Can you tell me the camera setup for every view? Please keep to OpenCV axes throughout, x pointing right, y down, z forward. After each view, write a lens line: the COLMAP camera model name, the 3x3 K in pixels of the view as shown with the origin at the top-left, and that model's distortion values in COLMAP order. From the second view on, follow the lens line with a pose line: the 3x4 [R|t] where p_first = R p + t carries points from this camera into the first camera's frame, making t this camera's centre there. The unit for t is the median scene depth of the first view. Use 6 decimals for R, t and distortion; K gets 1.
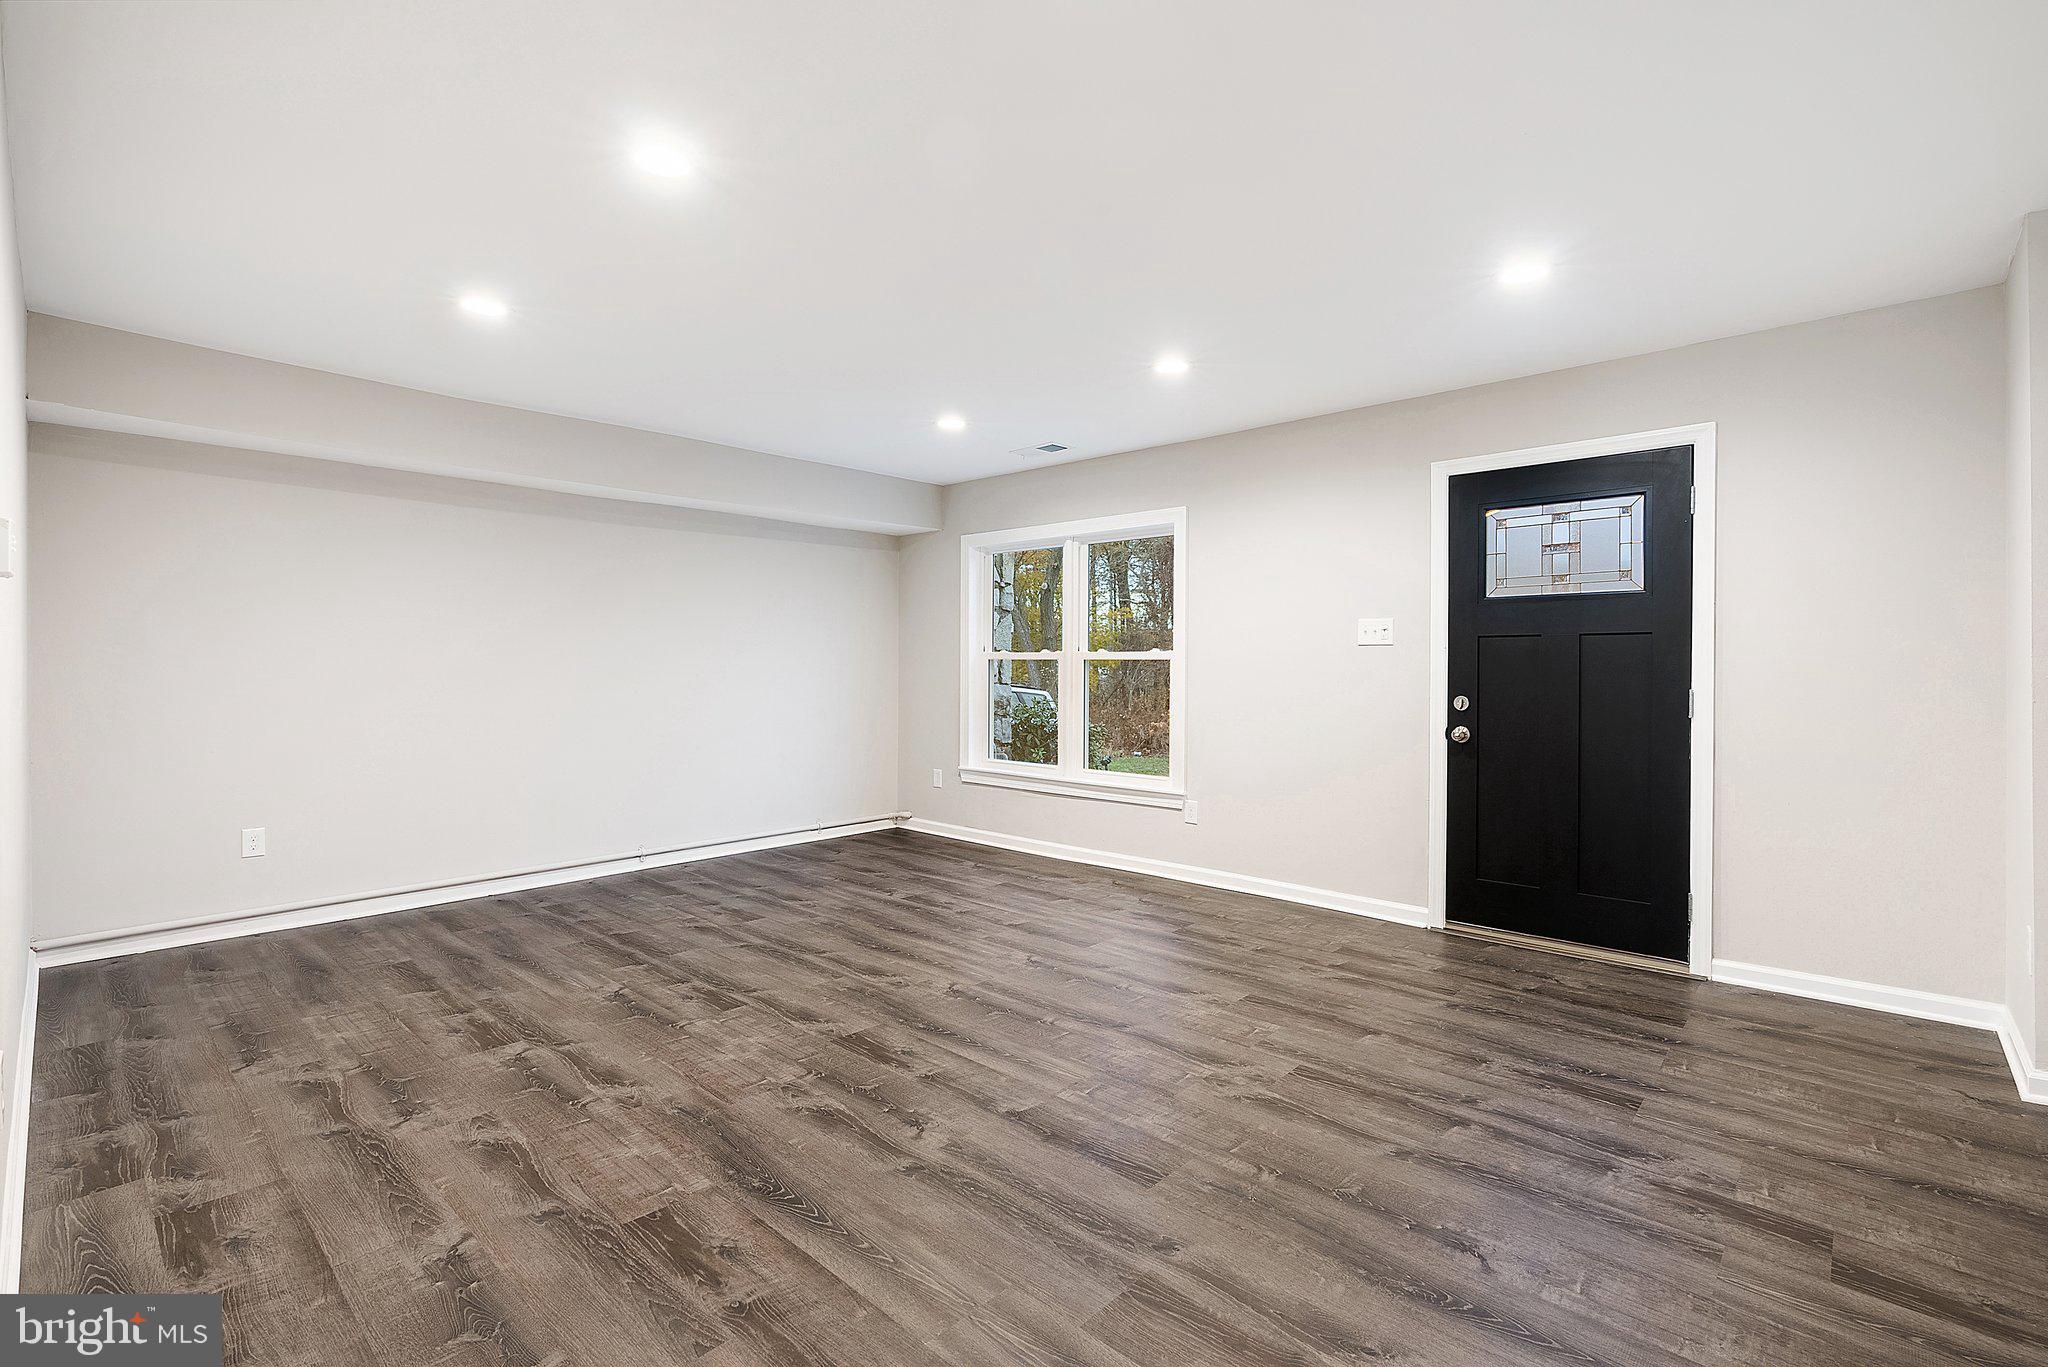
lens RADIAL K [[918.9, 0, 1025.5], [0, 918.9, 669.6], [0, 0, 1]] dist [-0.016669, 0.006082]
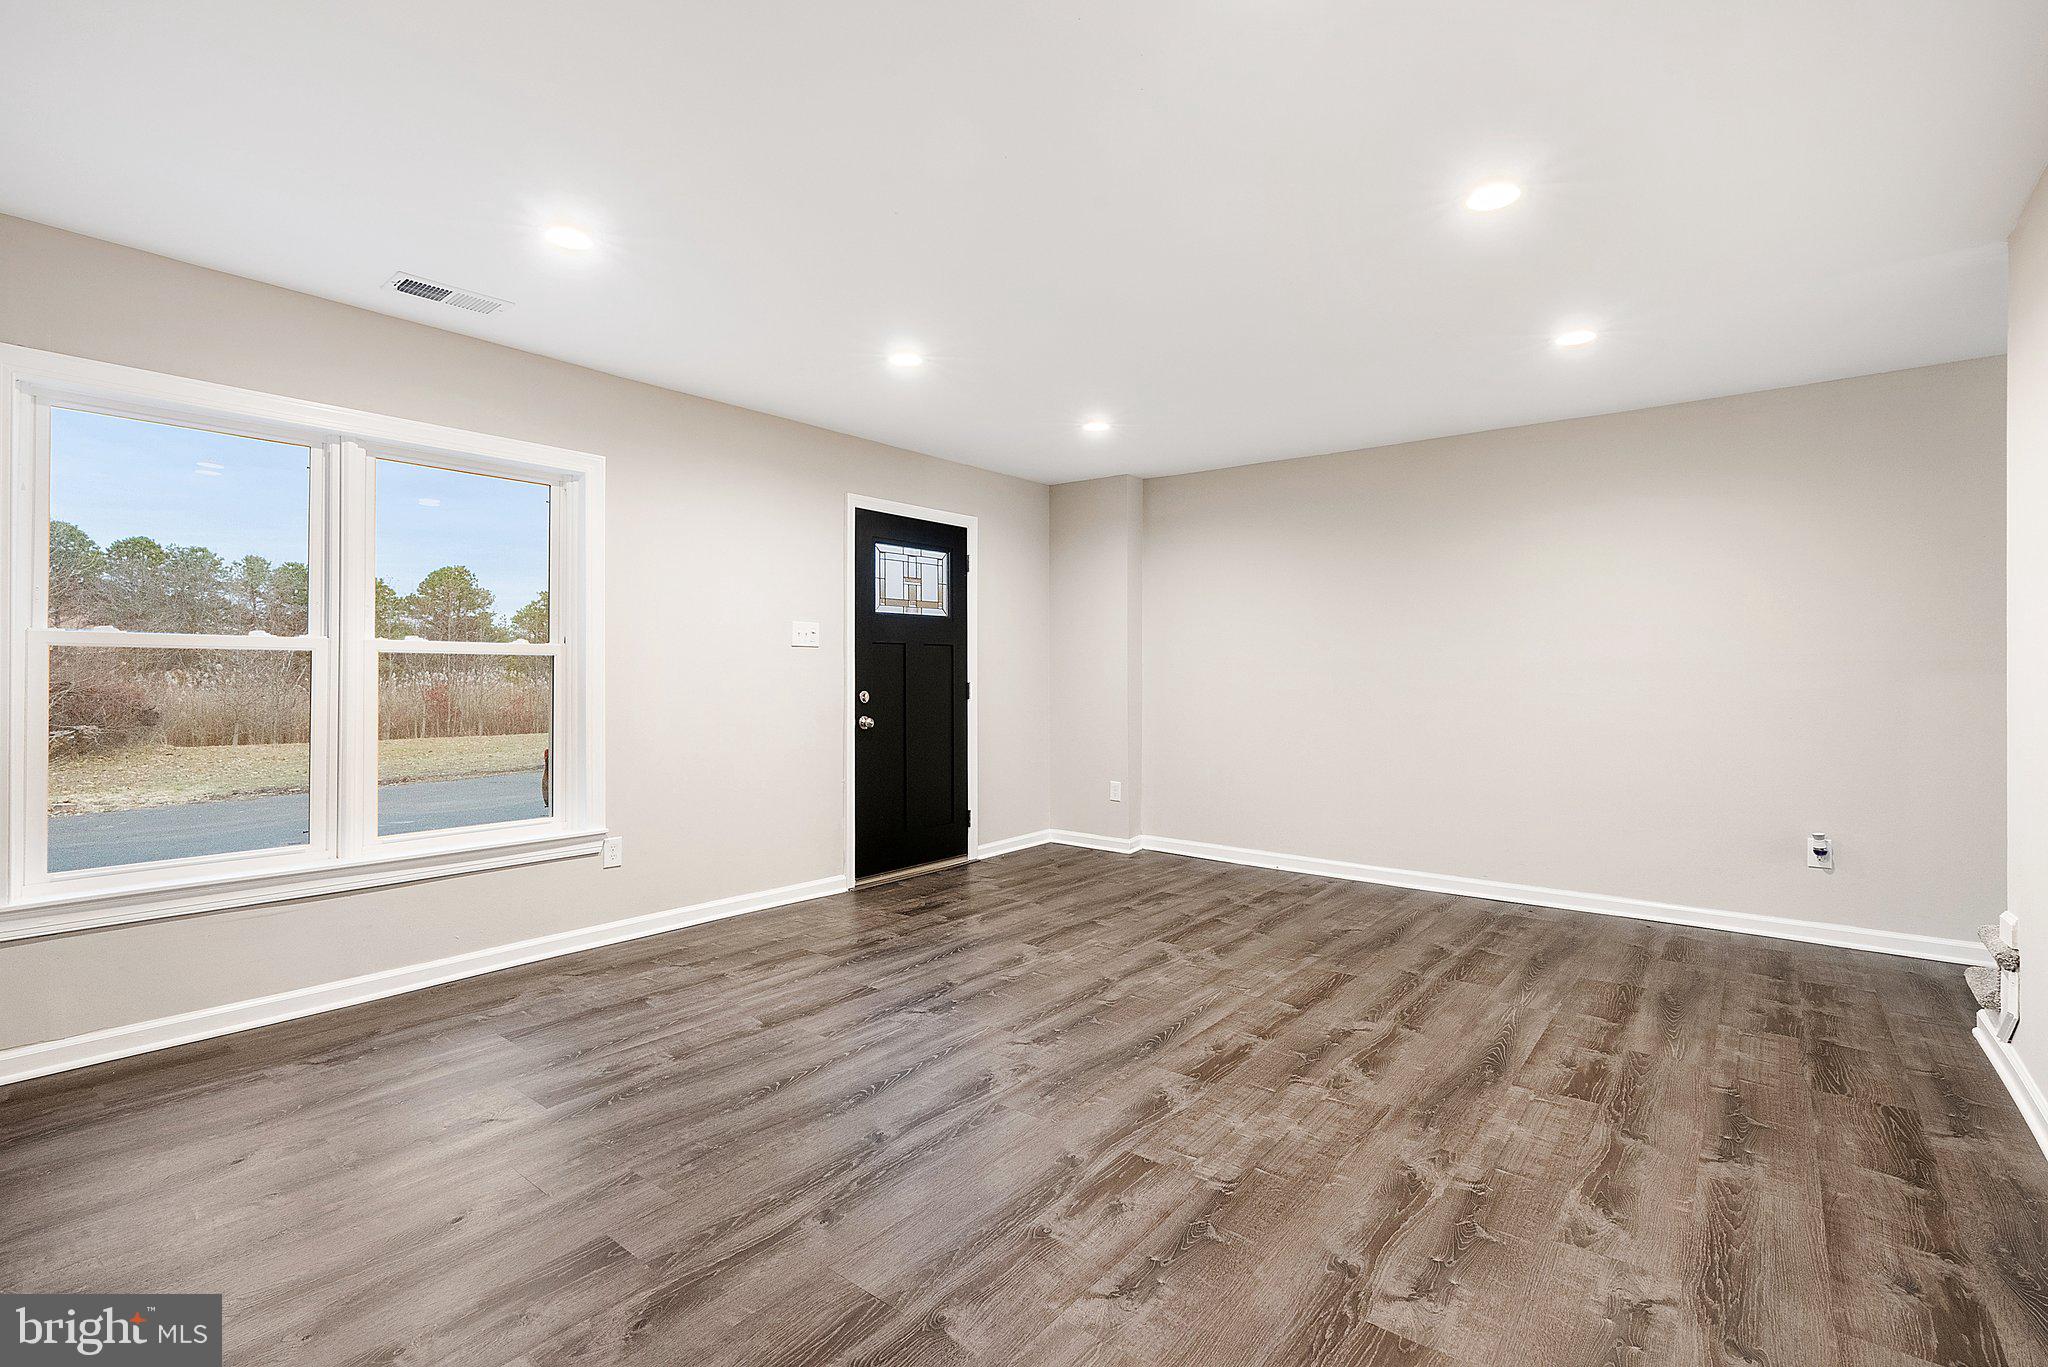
lens RADIAL K [[938.9, 0, 1020.6], [0, 938.9, 662.3], [0, 0, 1]] dist [-0.013683, 0.004497]
pose [[-0.067775, 0.006808, 0.997677, -1.058893], [-0.000027, 0.999977, -0.006826, -0.000631], [-0.997701, -0.000490, -0.067773, 1.185875]]
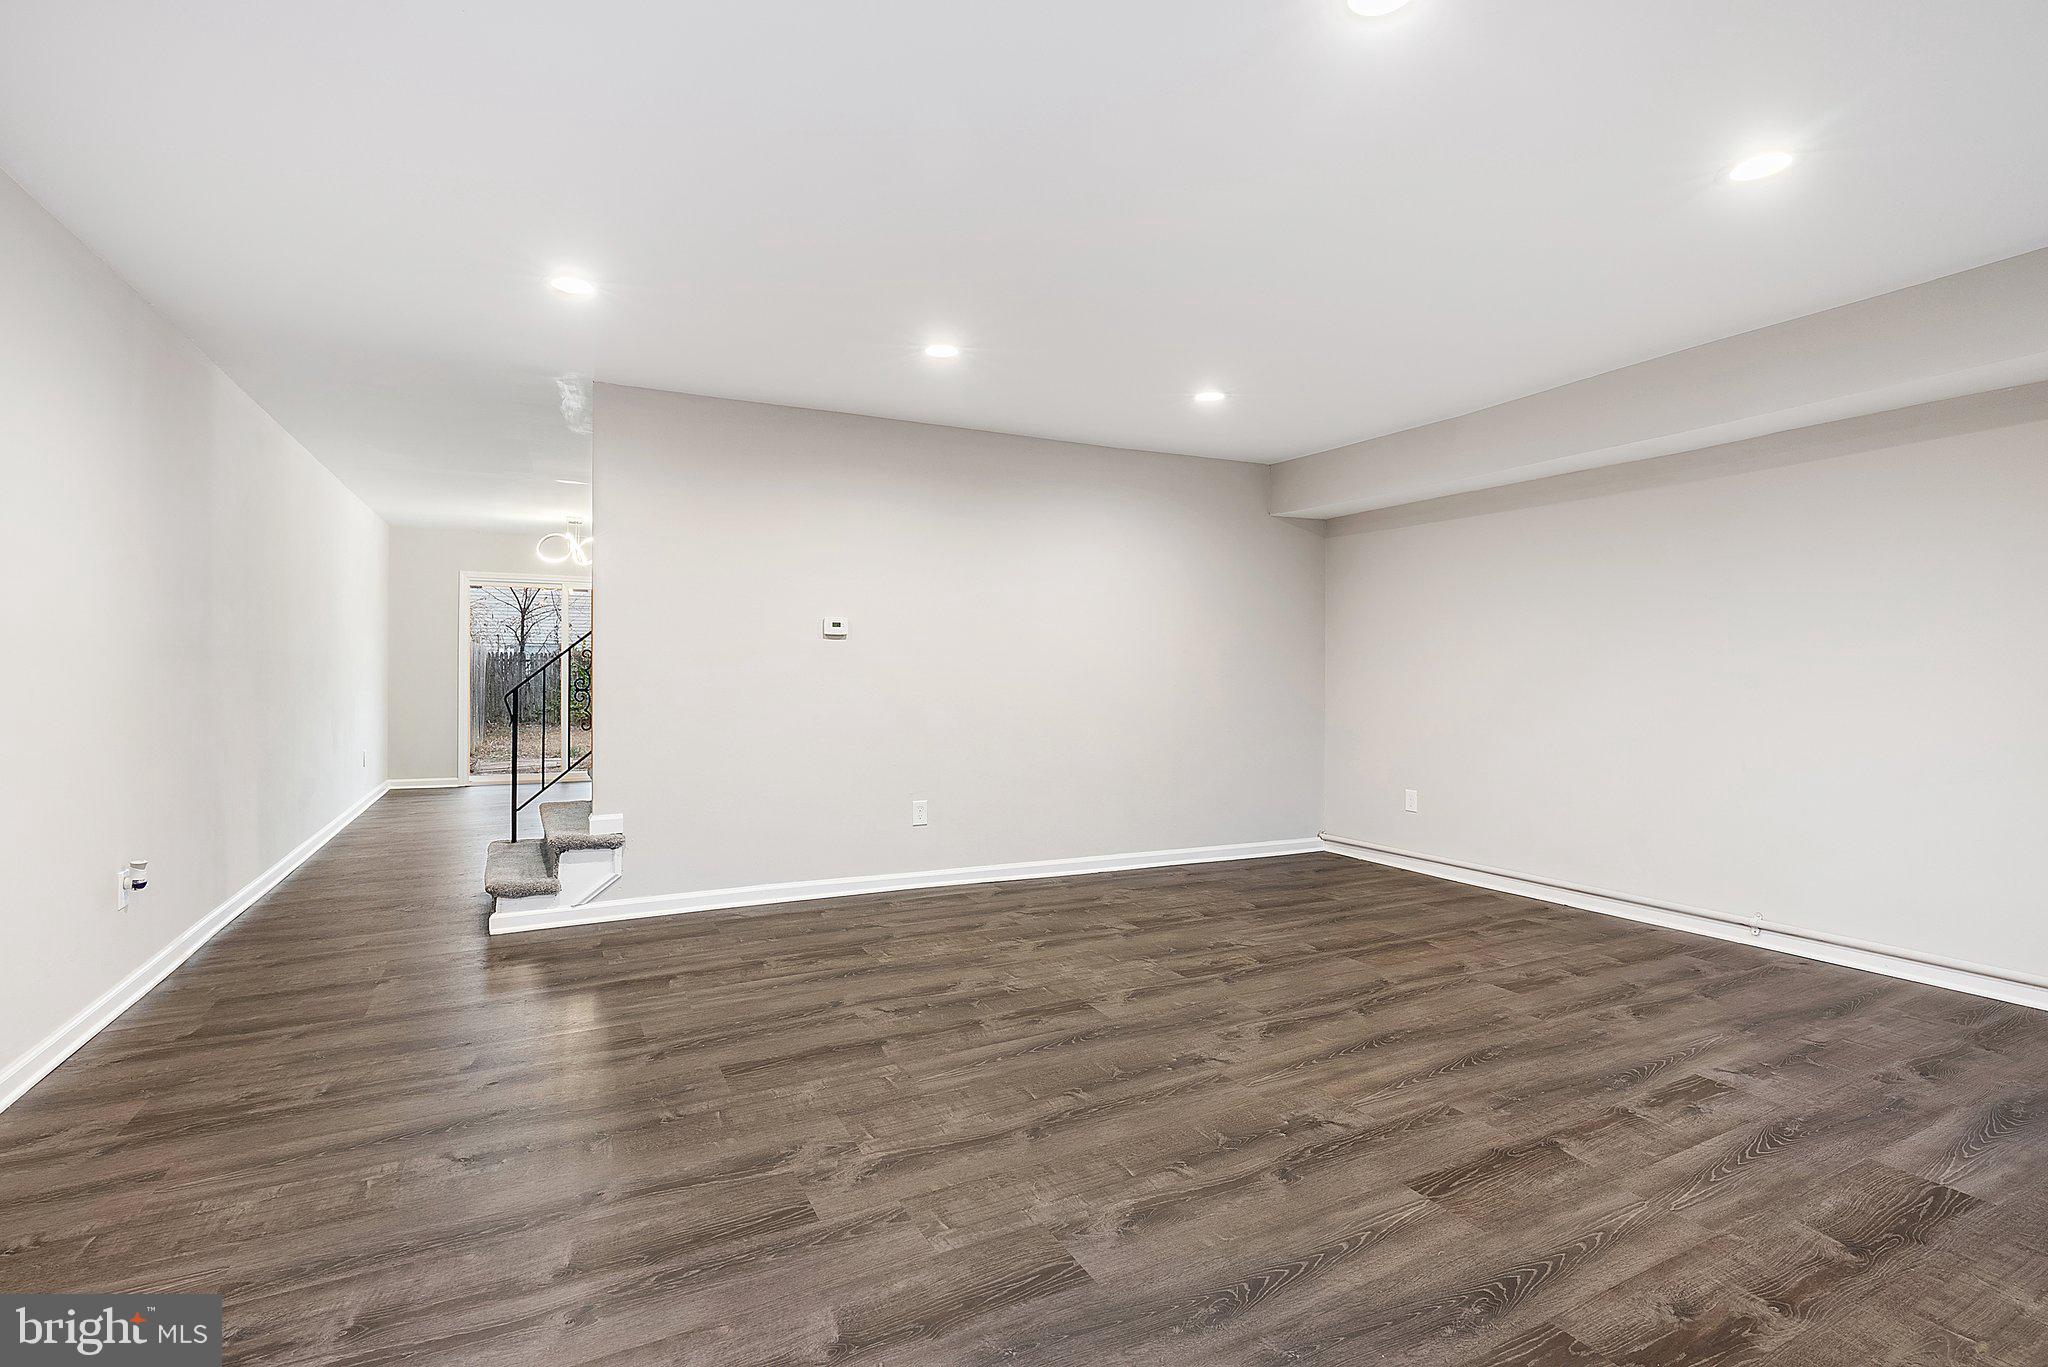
lens RADIAL K [[938.9, 0, 1020.6], [0, 938.9, 662.3], [0, 0, 1]] dist [-0.013683, 0.004497]
pose [[-0.338227, -0.013869, -0.940962, 0.828292], [-0.007879, 0.999898, -0.011905, 0.015191], [0.941032, 0.003388, -0.338302, 1.243882]]
